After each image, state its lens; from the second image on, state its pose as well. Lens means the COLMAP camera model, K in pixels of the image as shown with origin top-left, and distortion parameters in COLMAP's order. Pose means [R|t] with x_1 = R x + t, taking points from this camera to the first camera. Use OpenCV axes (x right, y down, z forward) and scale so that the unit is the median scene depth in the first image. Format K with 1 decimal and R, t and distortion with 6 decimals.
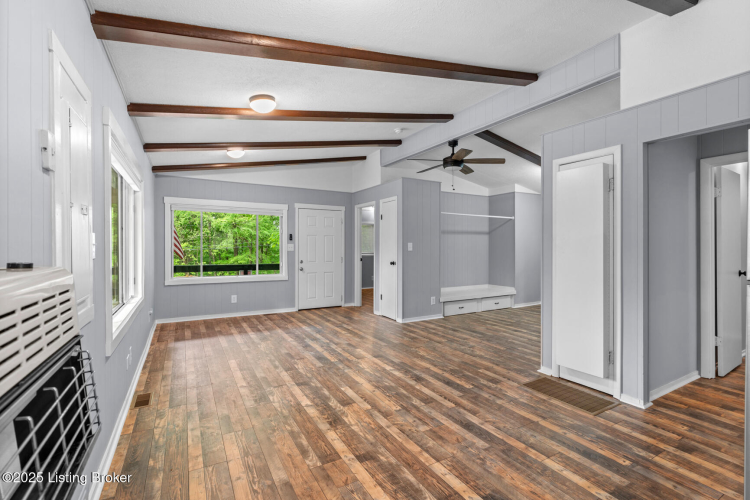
lens RADIAL K [[339.4, 0, 371.5], [0, 339.4, 247.2], [0, 0, 1]] dist [-0.006192, 0.001896]
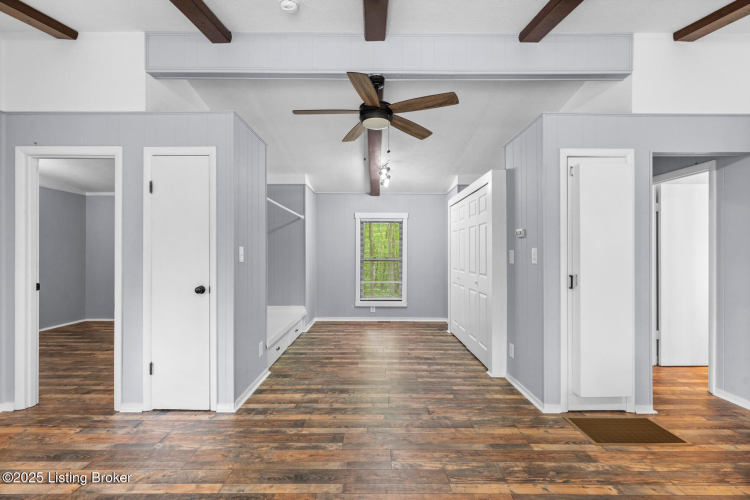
lens RADIAL K [[339.4, 0, 374.9], [0, 339.4, 255.7], [0, 0, 1]] dist [-0.006192, 0.001896]
pose [[0.486332, -0.005112, 0.873759, -0.378325], [0.001055, 0.999986, 0.005263, -0.003303], [-0.873774, -0.001638, 0.486330, 0.946467]]
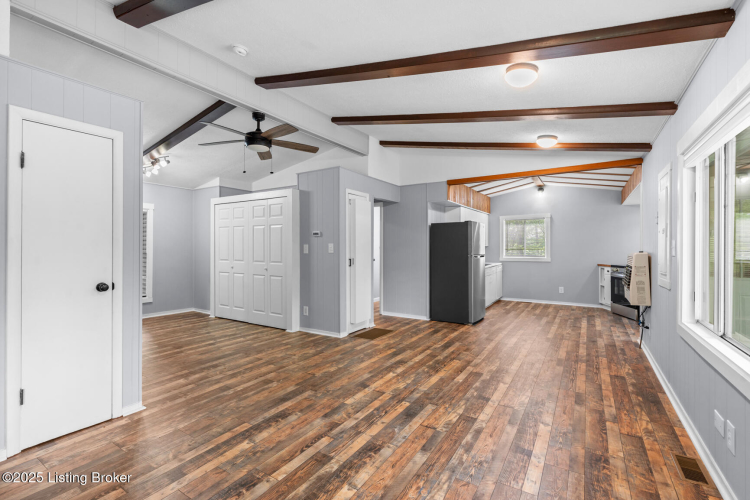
lens RADIAL K [[339.4, 0, 377.5], [0, 339.4, 245.7], [0, 0, 1]] dist [-0.006192, 0.001896]
pose [[-0.485729, 0.001309, 0.874109, -0.774830], [-0.001636, 0.999996, -0.002406, -0.005505], [-0.874108, -0.002598, -0.485724, 1.518240]]
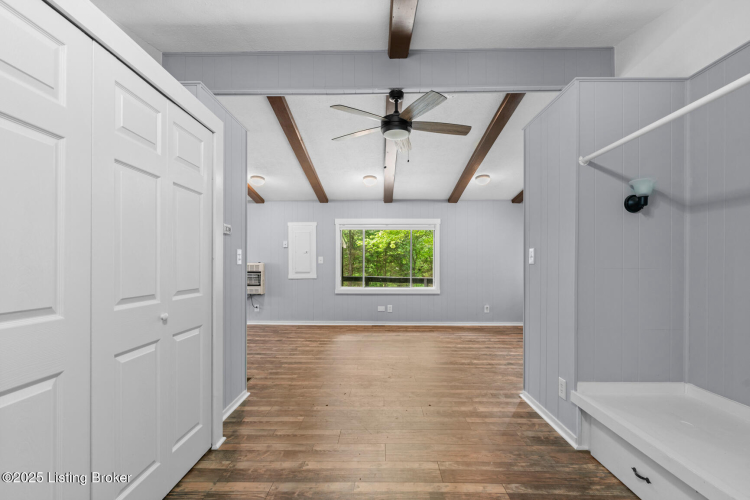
lens RADIAL K [[339.4, 0, 374.9], [0, 339.4, 264.9], [0, 0, 1]] dist [-0.006192, 0.001896]
pose [[-0.500357, 0.000318, -0.865819, 1.092491], [-0.002455, 0.999995, 0.001786, 0.019192], [0.865816, 0.003020, -0.500354, 1.716908]]
